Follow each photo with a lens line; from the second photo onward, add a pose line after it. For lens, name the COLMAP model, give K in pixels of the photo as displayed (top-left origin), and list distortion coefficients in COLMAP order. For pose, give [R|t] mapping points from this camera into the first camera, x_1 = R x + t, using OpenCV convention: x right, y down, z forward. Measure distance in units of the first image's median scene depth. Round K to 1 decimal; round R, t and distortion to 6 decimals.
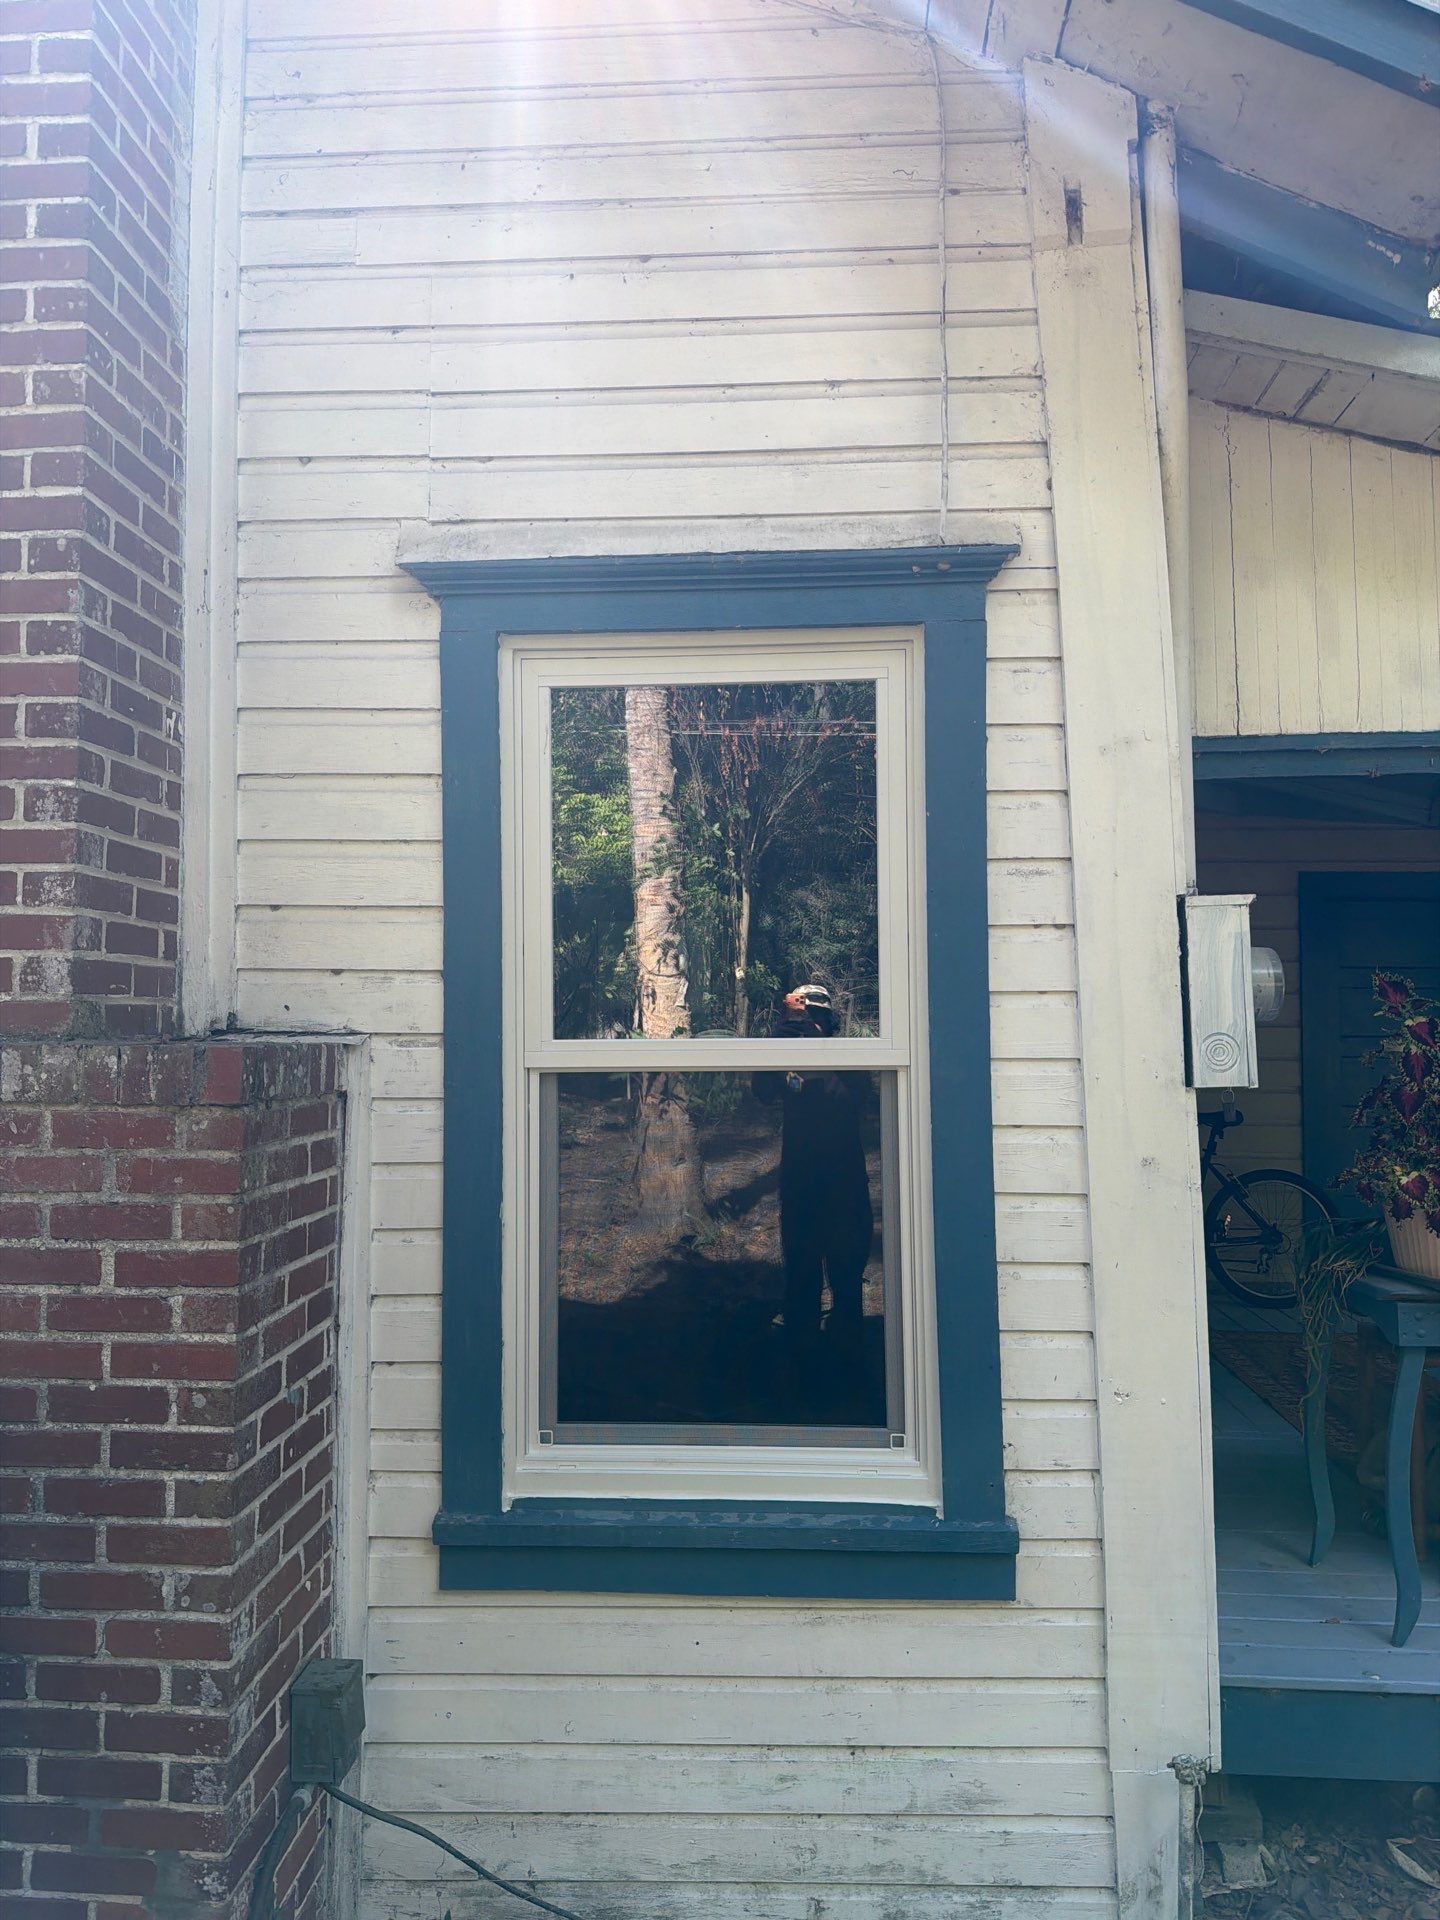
lens RADIAL K [[1374.2, 0, 710.4], [0, 1374.2, 949.7], [0, 0, 1]] dist [0.063748, -0.019322]
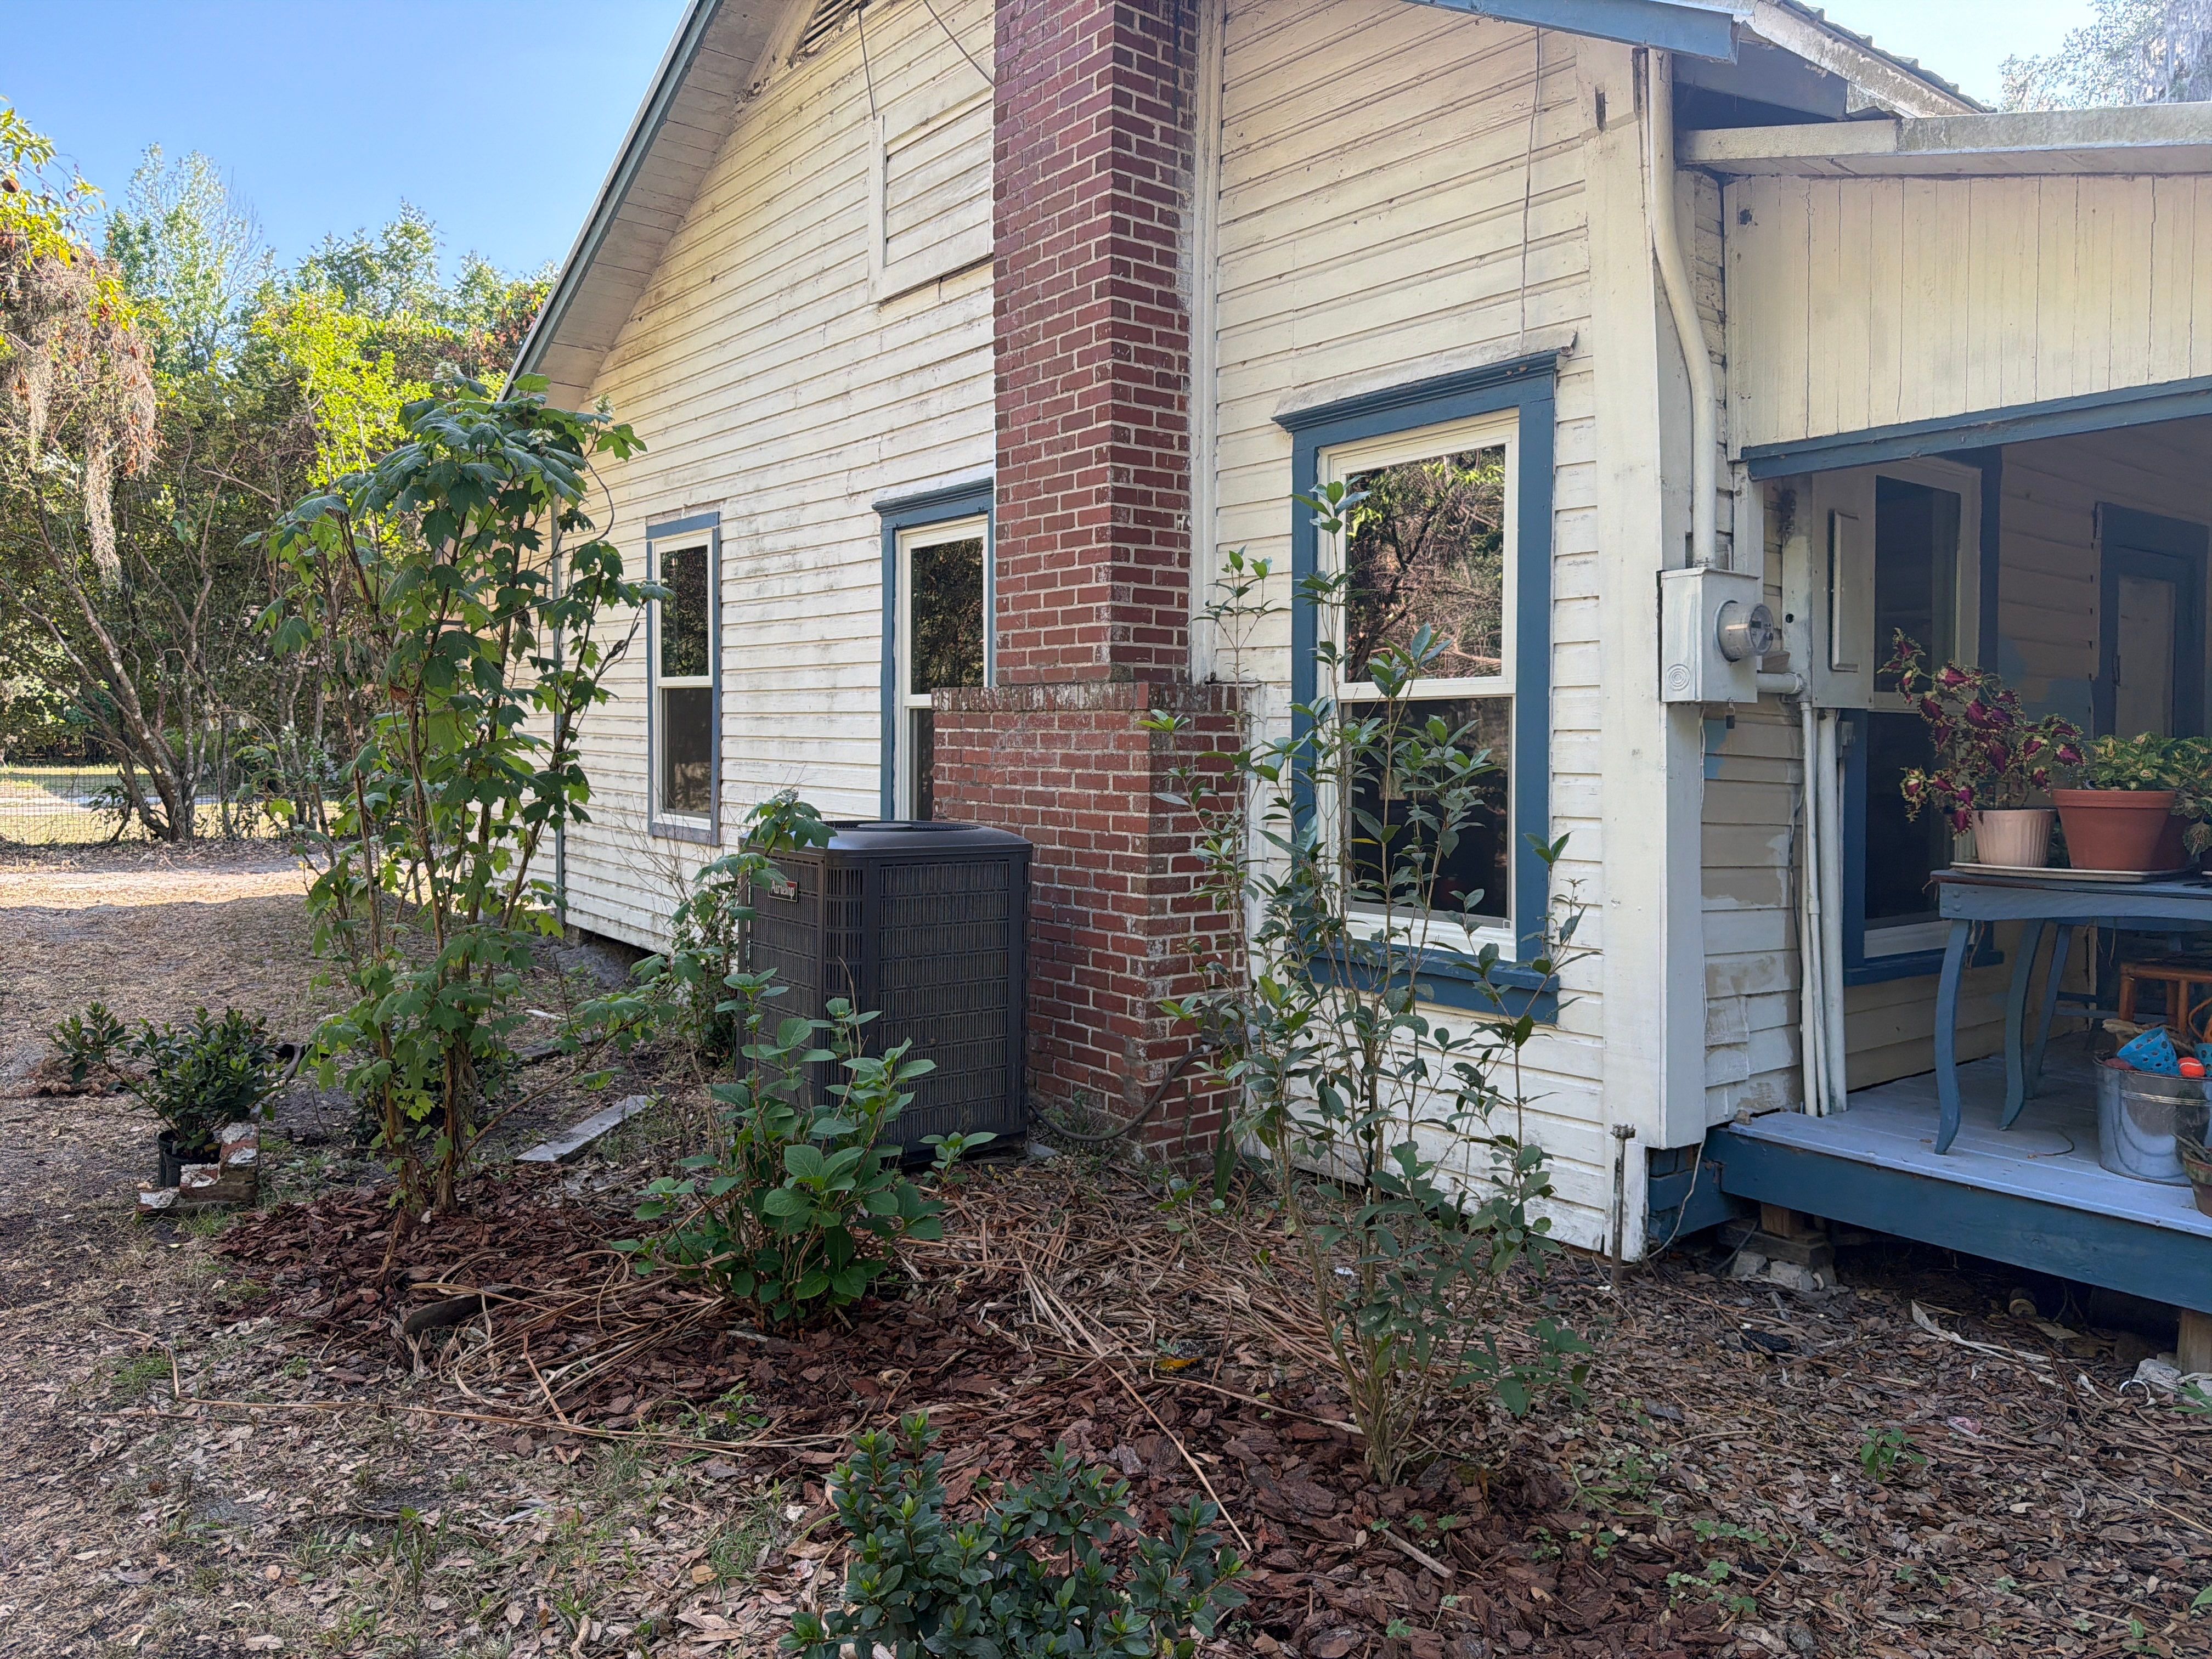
lens RADIAL K [[1583.2, 0, 1112.5], [0, 1583.2, 846.8], [0, 0, 1]] dist [0.063748, -0.019322]
pose [[0.672994, 0.052279, -0.737798, 1.216395], [0.026260, 0.995181, 0.094470, 0.076443], [0.739182, -0.082952, 0.668378, -0.589559]]
